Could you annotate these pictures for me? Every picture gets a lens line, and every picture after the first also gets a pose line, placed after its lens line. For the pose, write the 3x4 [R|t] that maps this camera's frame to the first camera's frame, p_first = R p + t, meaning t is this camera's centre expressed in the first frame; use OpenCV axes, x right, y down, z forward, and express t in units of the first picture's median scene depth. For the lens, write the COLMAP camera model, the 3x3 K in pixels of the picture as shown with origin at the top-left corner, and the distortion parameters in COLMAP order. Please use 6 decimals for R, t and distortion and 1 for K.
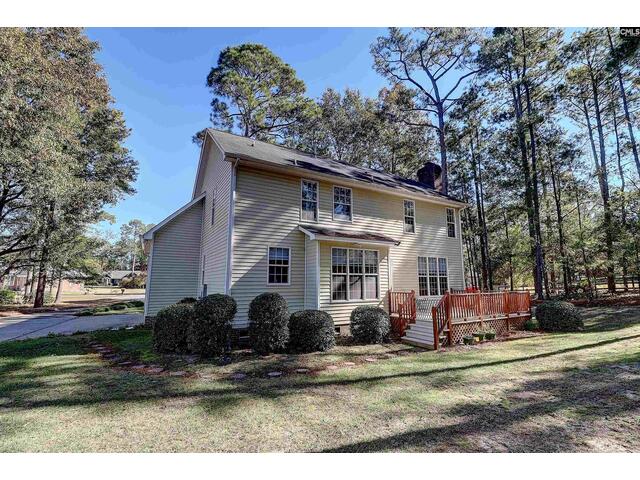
lens RADIAL K [[294.8, 0, 324.1], [0, 294.8, 240.8], [0, 0, 1]] dist [-0.004354, -0.000469]
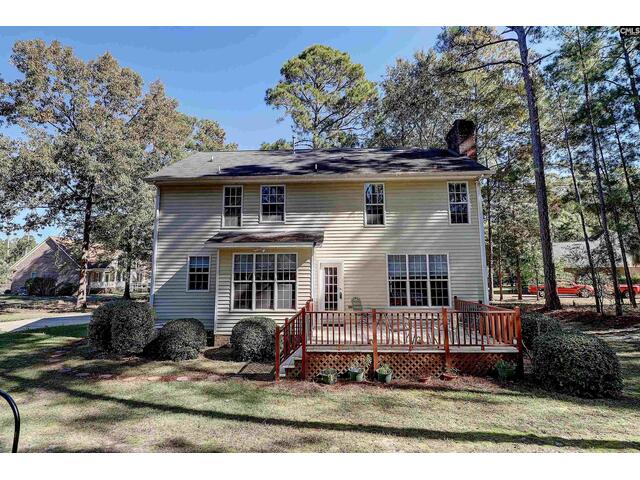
lens RADIAL K [[294.8, 0, 322.4], [0, 294.8, 239.1], [0, 0, 1]] dist [-0.004354, -0.000469]
pose [[0.837044, -0.069165, -0.542747, 0.728460], [0.082128, 0.996622, -0.000344, -0.001714], [0.540937, -0.044286, 0.839896, 0.322097]]
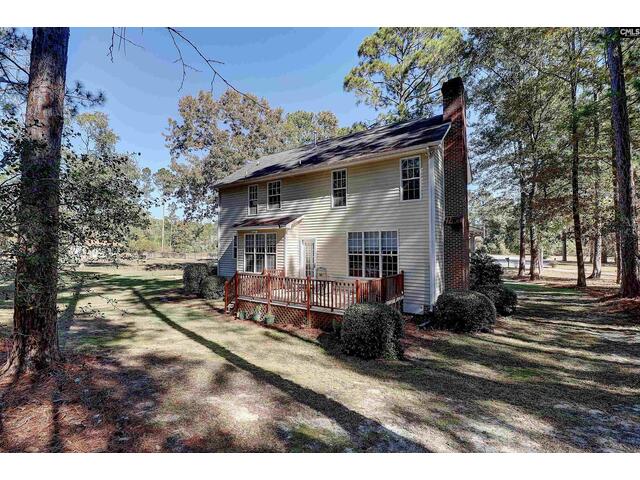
lens RADIAL K [[294.8, 0, 323.1], [0, 294.8, 238.0], [0, 0, 1]] dist [-0.004354, -0.000469]
pose [[0.410139, -0.028724, -0.911571, 1.334406], [0.127116, 0.991548, 0.025949, 0.046806], [0.903121, -0.126517, 0.410324, 0.696797]]
